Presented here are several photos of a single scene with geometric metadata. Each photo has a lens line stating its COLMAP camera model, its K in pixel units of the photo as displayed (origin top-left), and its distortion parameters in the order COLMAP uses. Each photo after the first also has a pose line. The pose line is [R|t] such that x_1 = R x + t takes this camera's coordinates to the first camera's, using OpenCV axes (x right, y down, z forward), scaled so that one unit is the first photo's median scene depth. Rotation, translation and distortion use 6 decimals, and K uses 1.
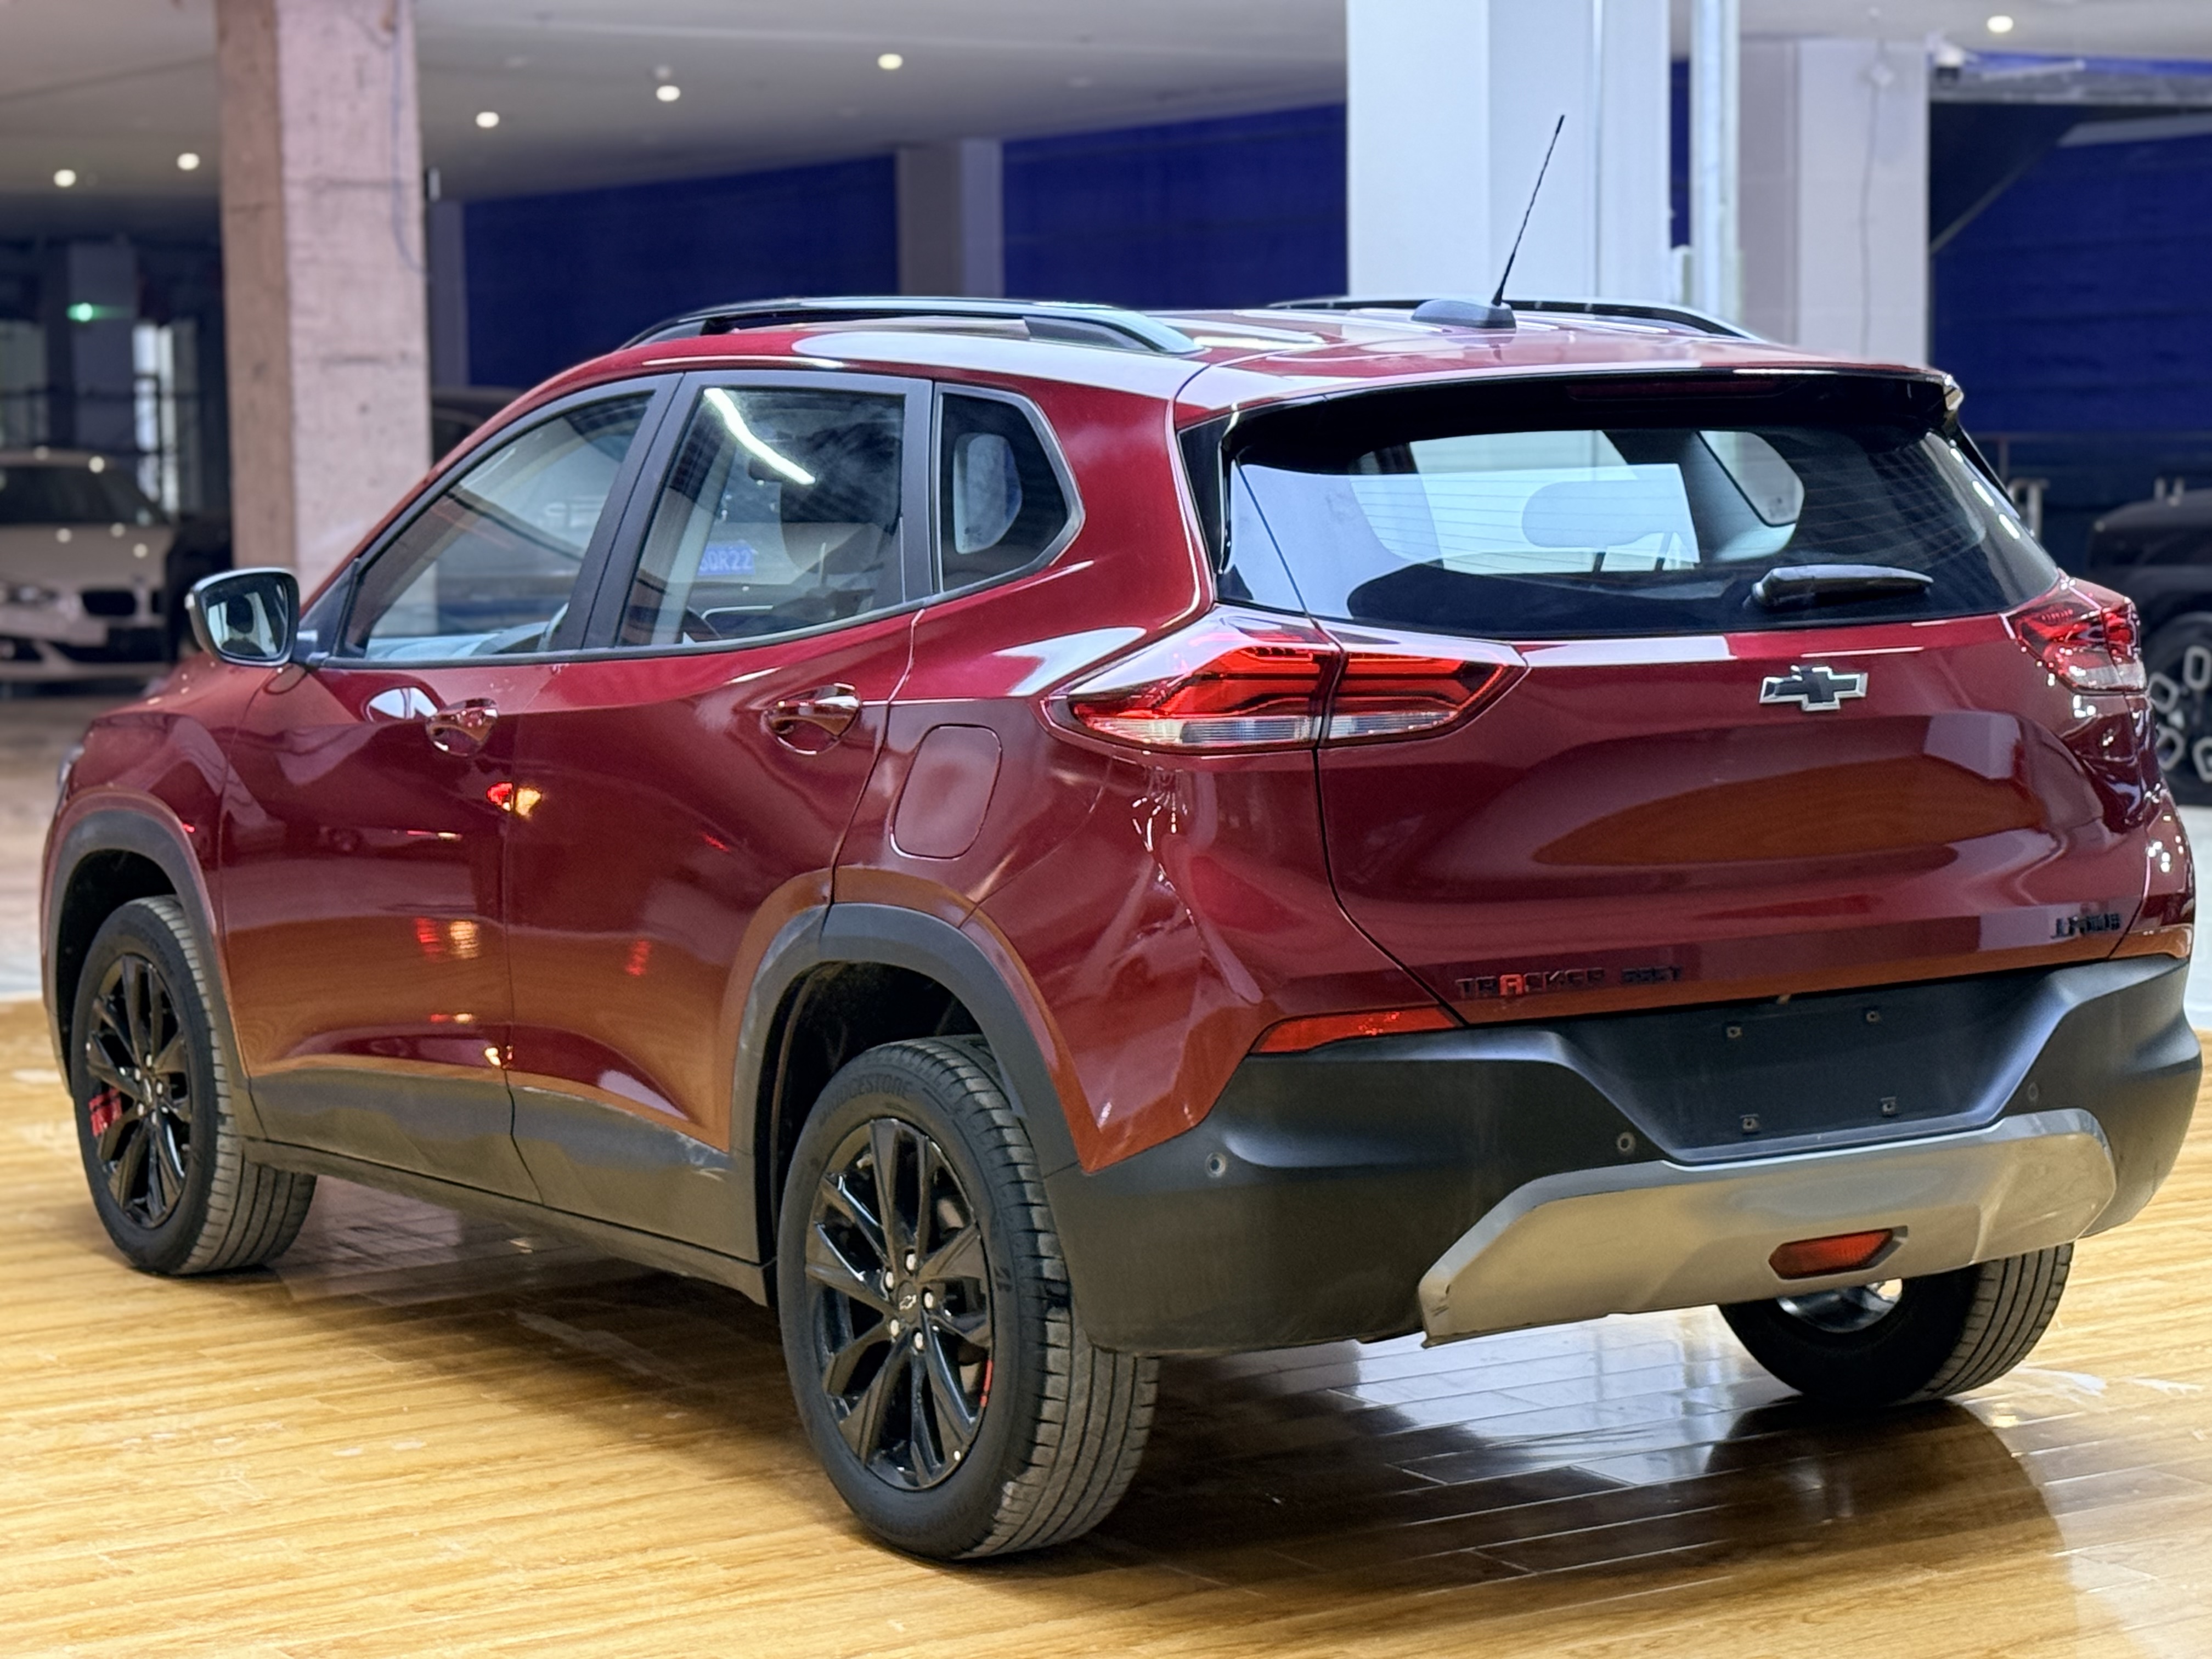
lens RADIAL K [[4711.4, 0, 1106.0], [0, 4711.4, 829.5], [0, 0, 1]] dist [0.108407, 0.676914]
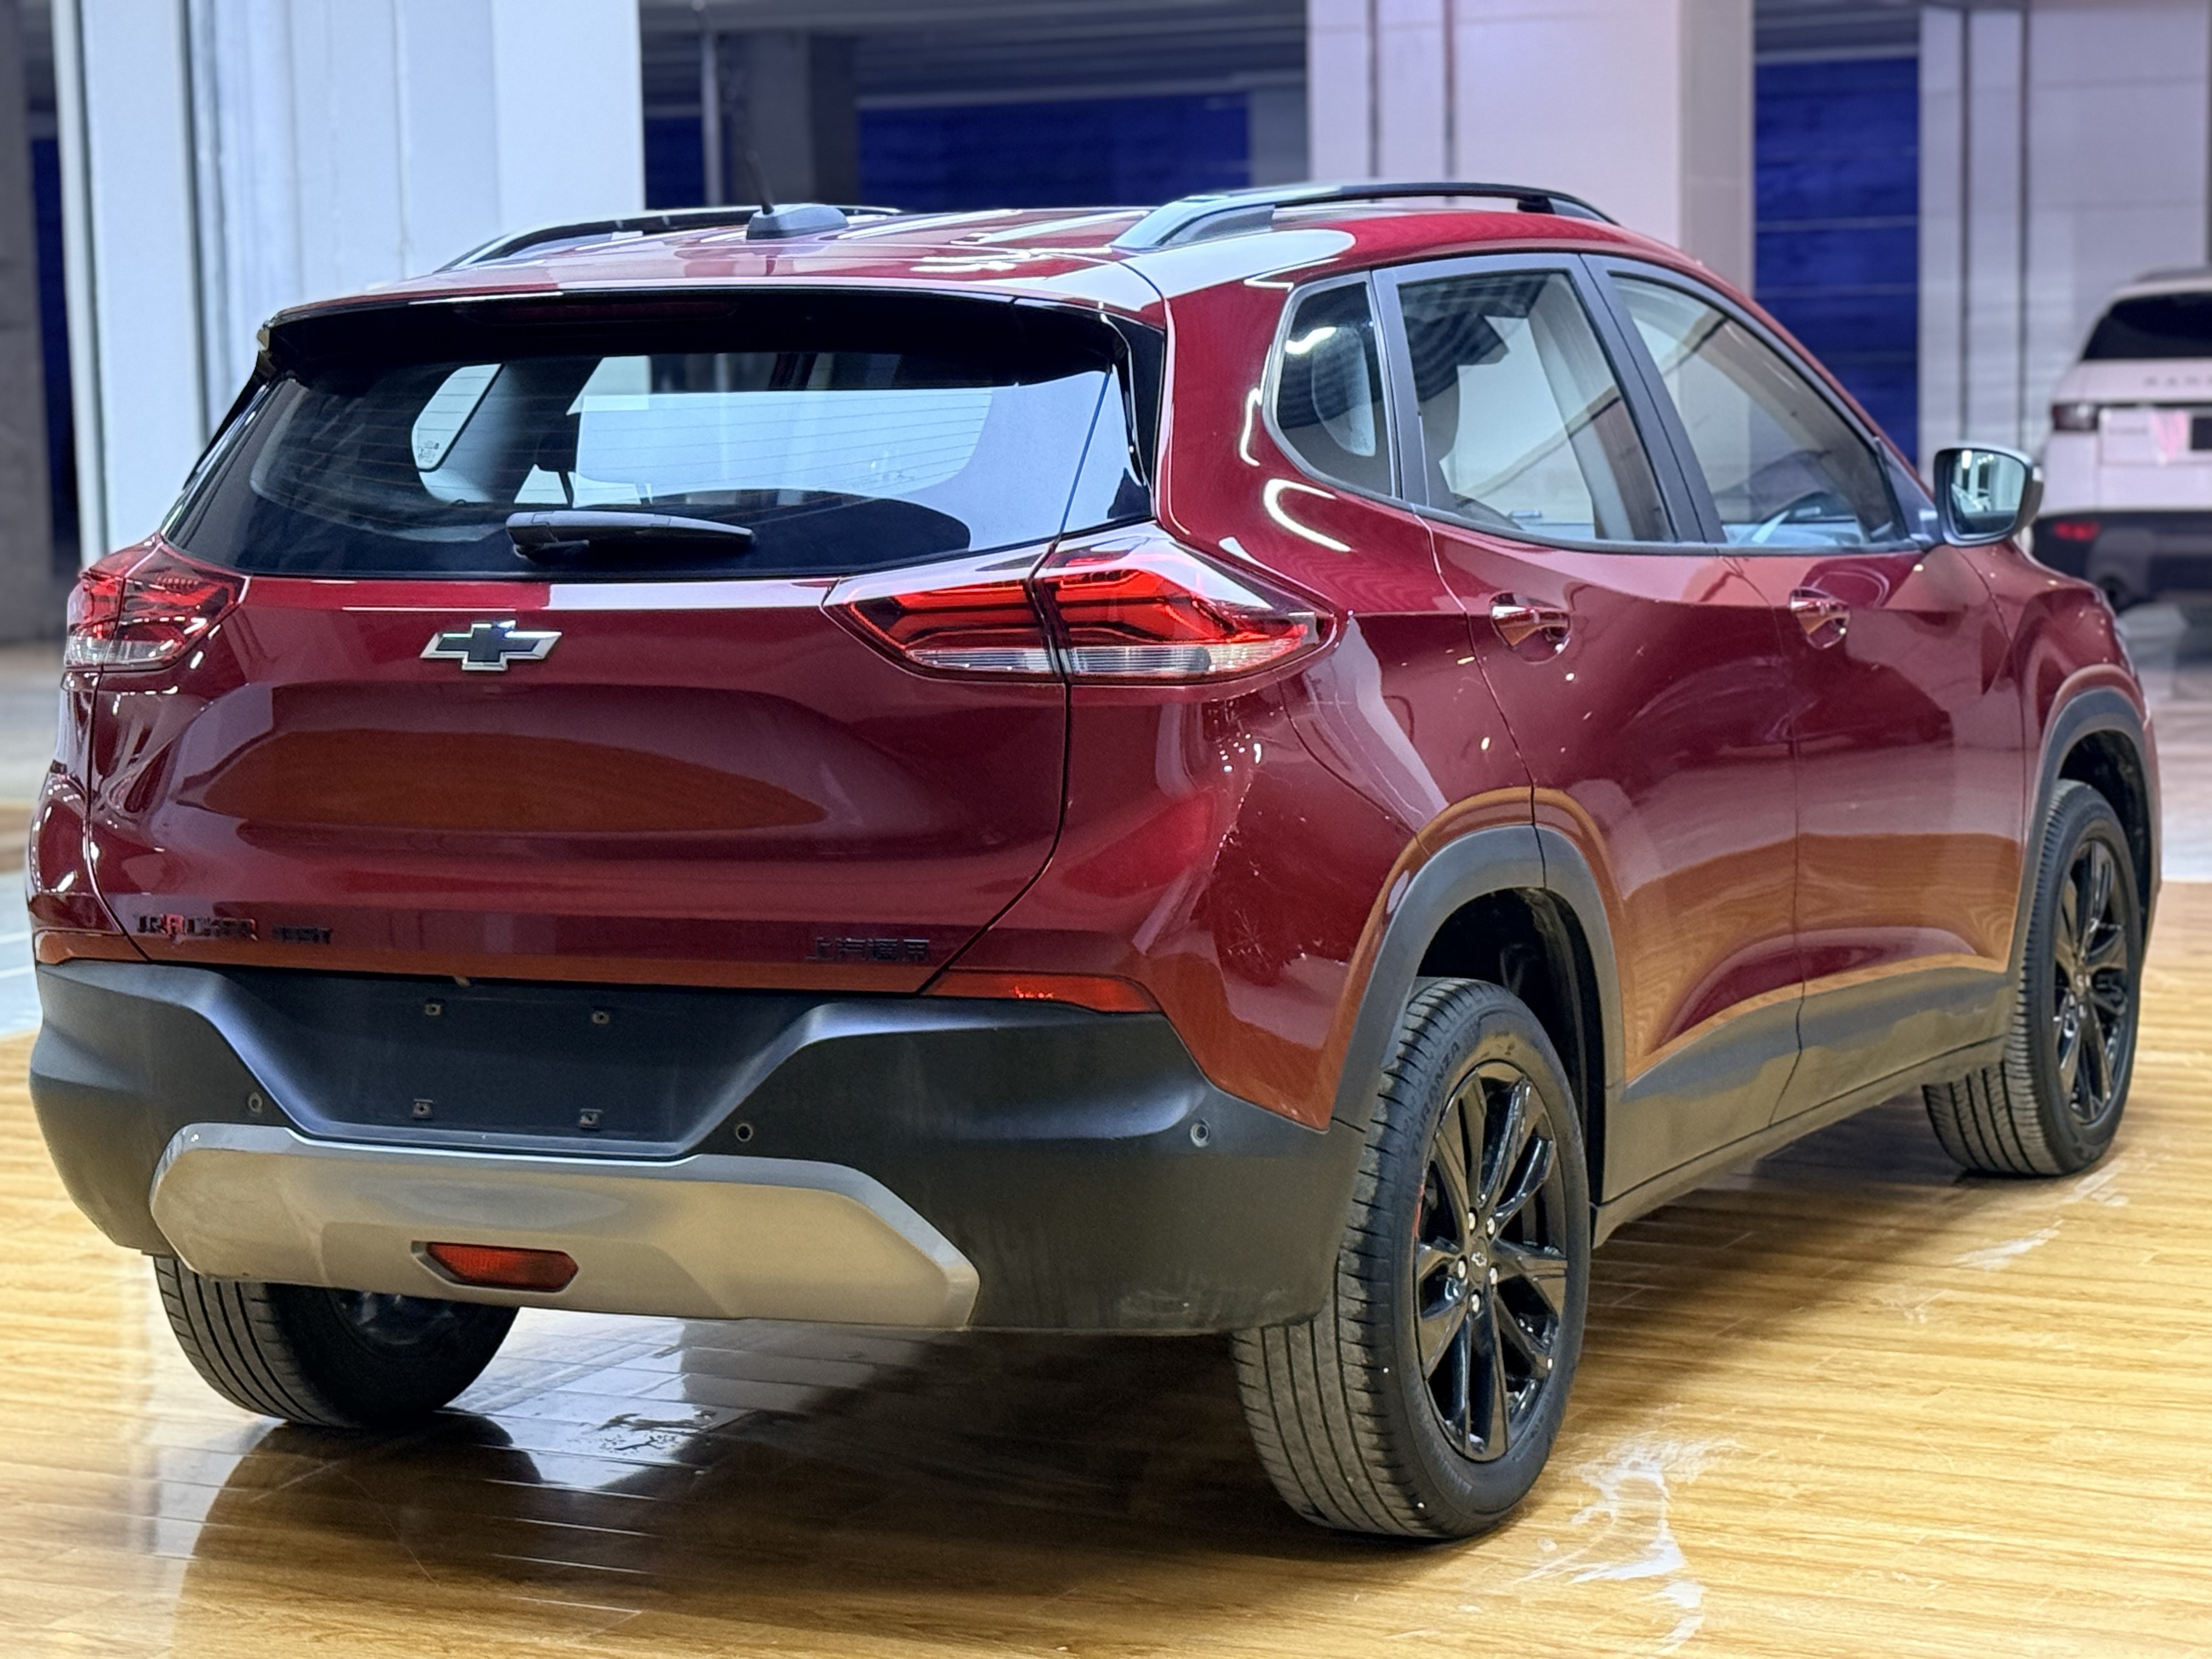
lens RADIAL K [[4711.4, 0, 1106.0], [0, 4711.4, 829.5], [0, 0, 1]] dist [0.108407, 0.676914]
pose [[0.493375, 0.094040, -0.864718, 0.990721], [-0.058222, 0.995479, 0.075042, -0.069394], [0.867866, 0.013321, 0.496620, 0.646569]]
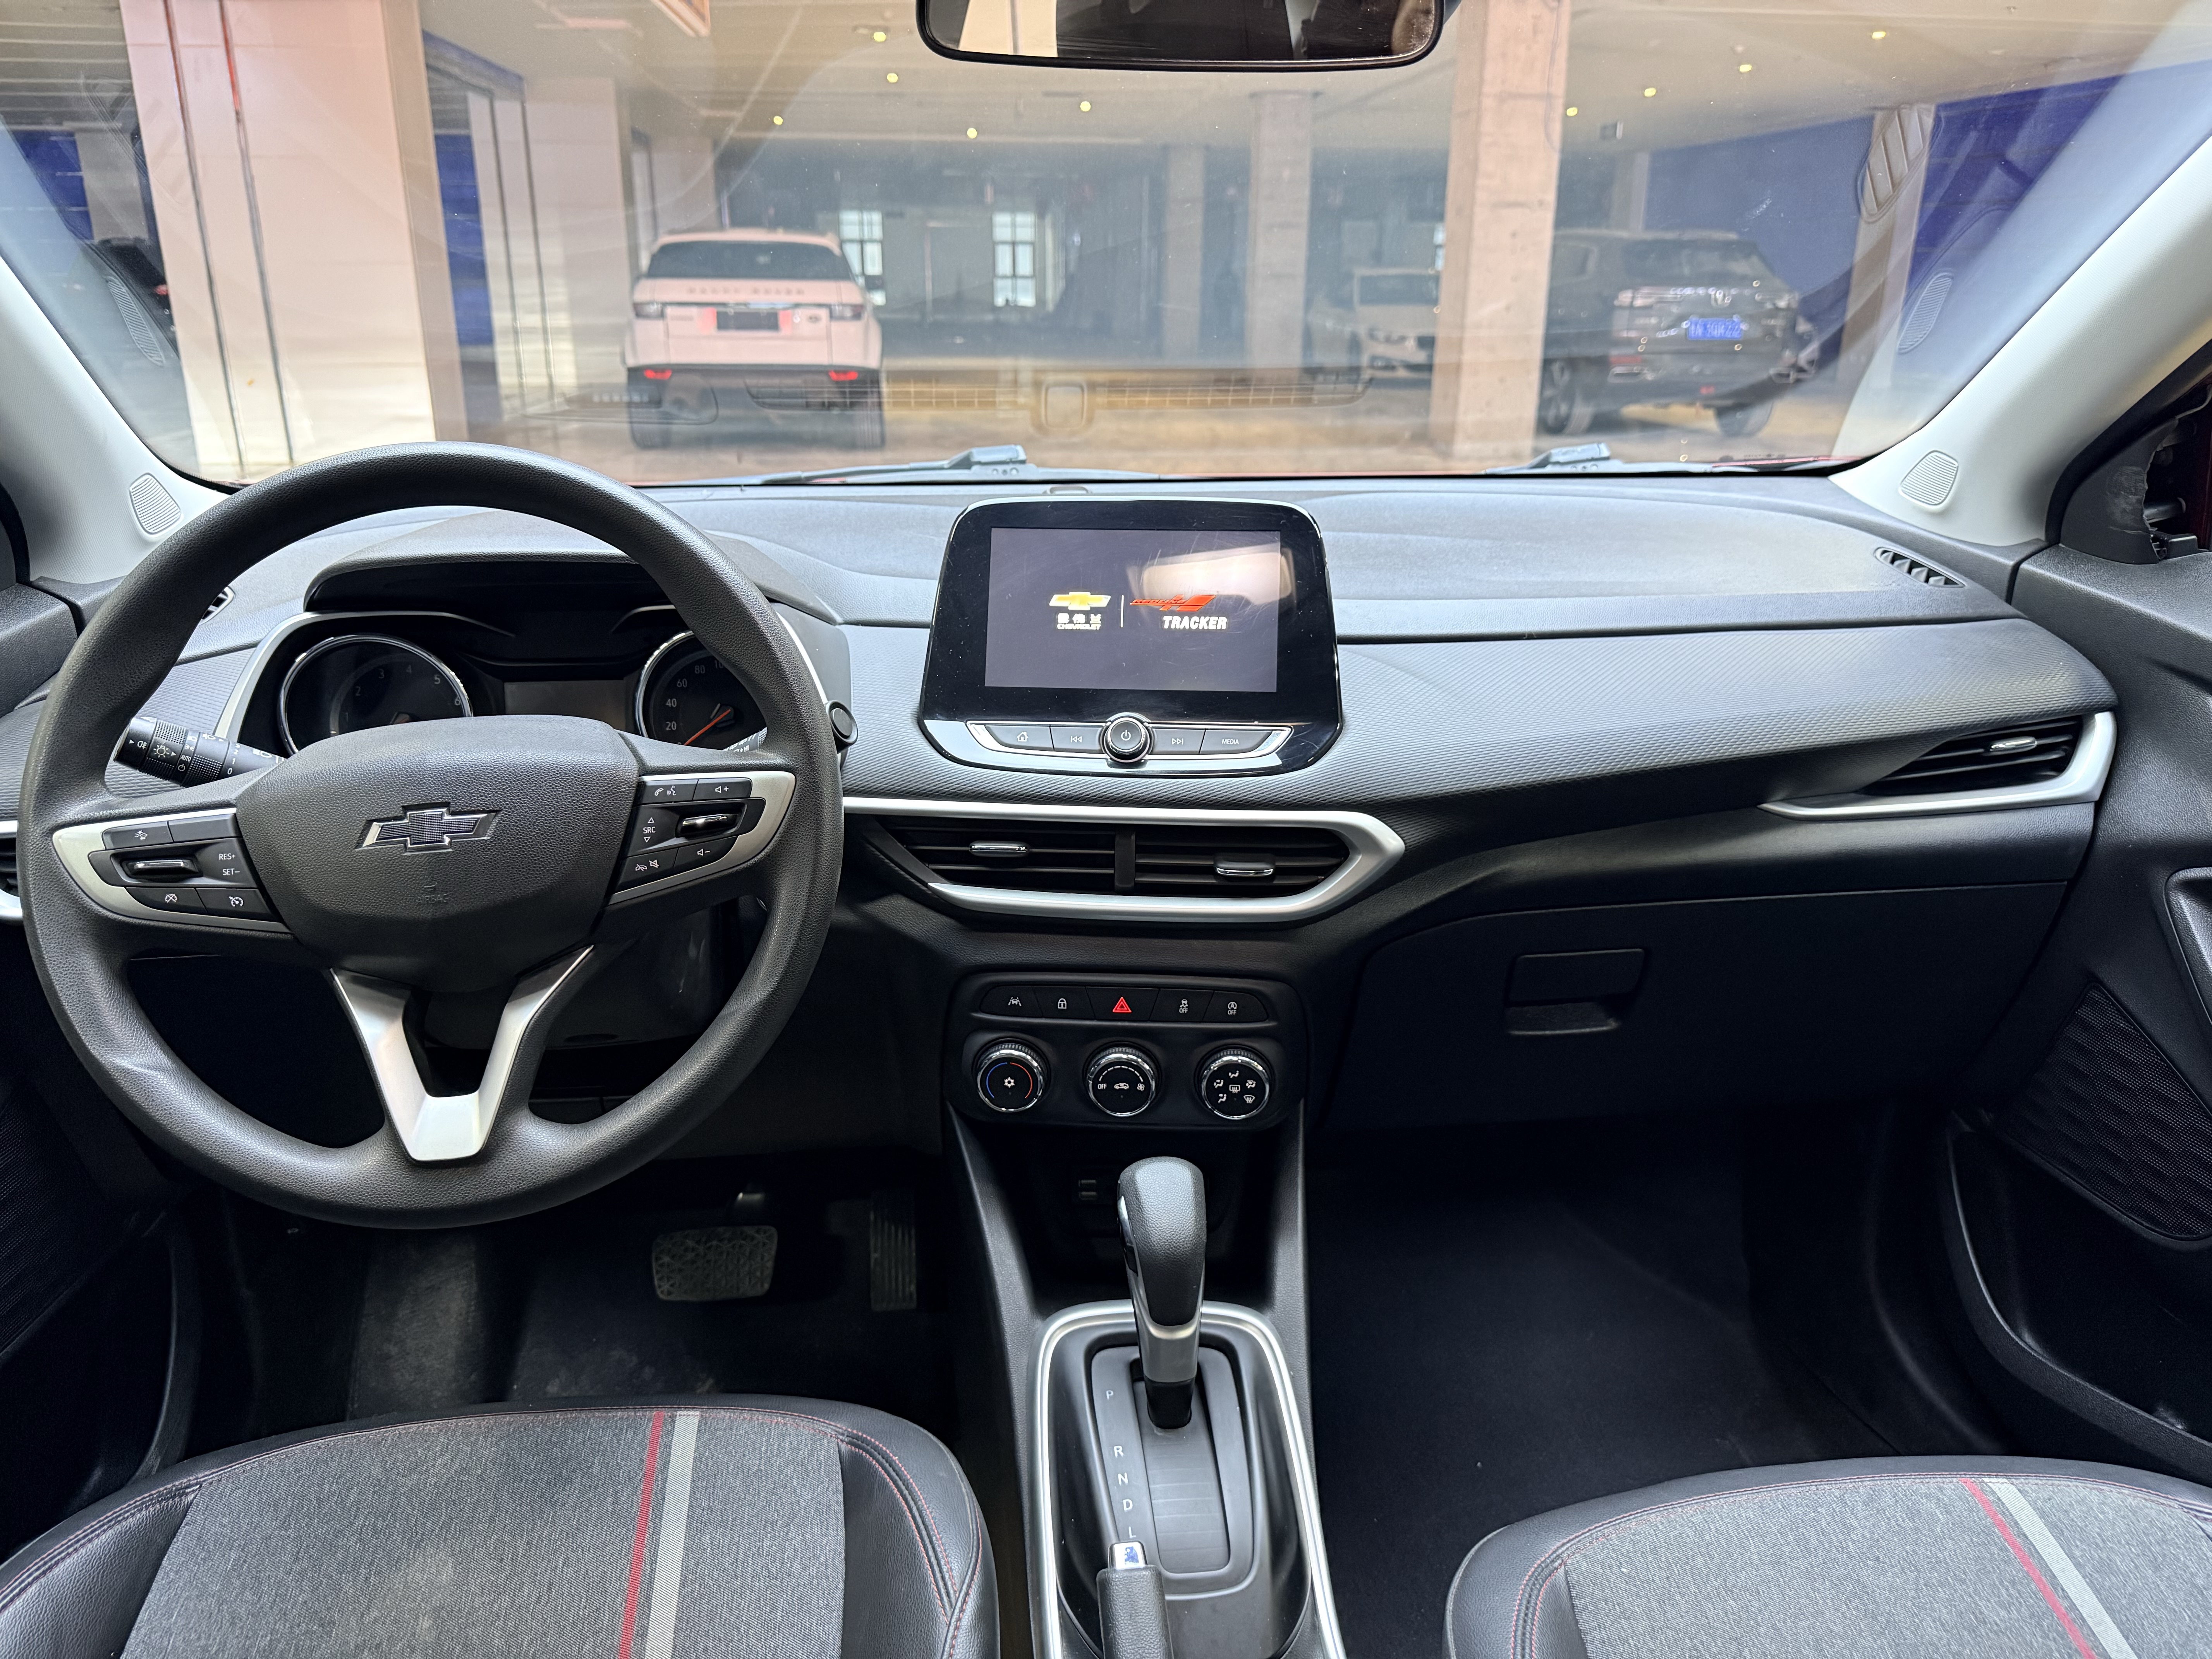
lens RADIAL K [[1567.6, 0, 1106.0], [0, 1567.6, 829.5], [0, 0, 1]] dist [0.010511, -0.033717]
pose [[0.891719, 0.167502, -0.420453, -0.030784], [-0.055652, 0.962524, 0.265424, -0.071777], [0.449155, -0.213284, 0.867623, 1.217917]]
